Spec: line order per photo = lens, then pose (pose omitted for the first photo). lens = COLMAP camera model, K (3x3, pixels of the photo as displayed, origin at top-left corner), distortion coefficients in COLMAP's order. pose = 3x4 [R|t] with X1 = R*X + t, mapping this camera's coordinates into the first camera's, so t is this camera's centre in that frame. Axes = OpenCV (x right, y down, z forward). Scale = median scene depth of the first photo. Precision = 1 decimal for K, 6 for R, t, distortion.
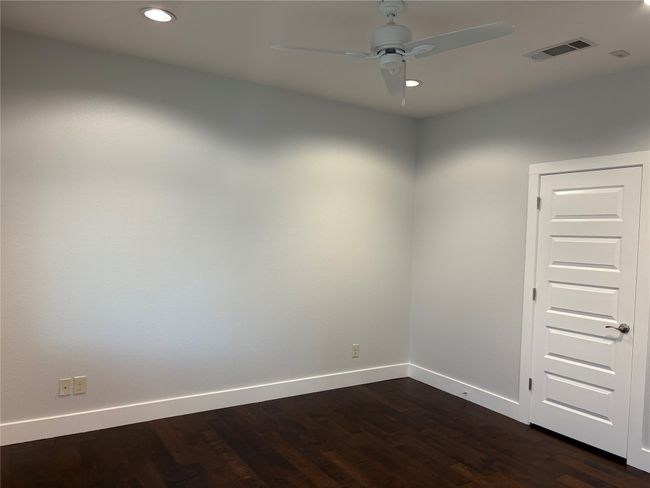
lens RADIAL K [[497.8, 0, 325.0], [0, 497.8, 244.0], [0, 0, 1]] dist [0.034665, -0.001199]
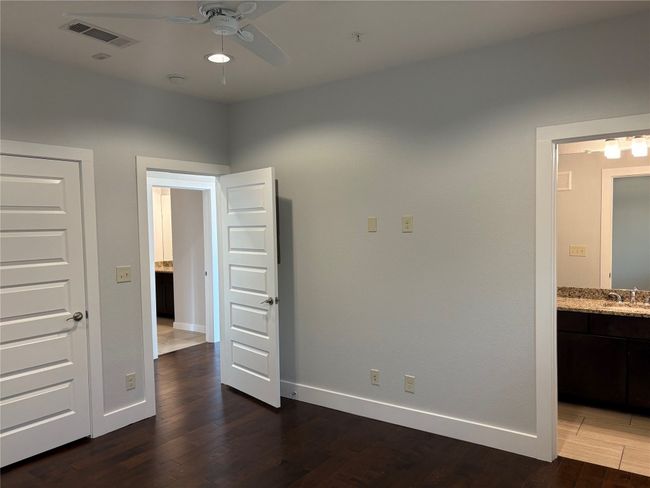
lens RADIAL K [[497.8, 0, 325.0], [0, 497.8, 244.0], [0, 0, 1]] dist [0.034665, -0.001199]
pose [[-0.367329, -0.068135, 0.927592, -0.544046], [0.014256, 0.996784, 0.078863, -0.057042], [-0.929982, 0.042192, -0.365176, 0.888191]]
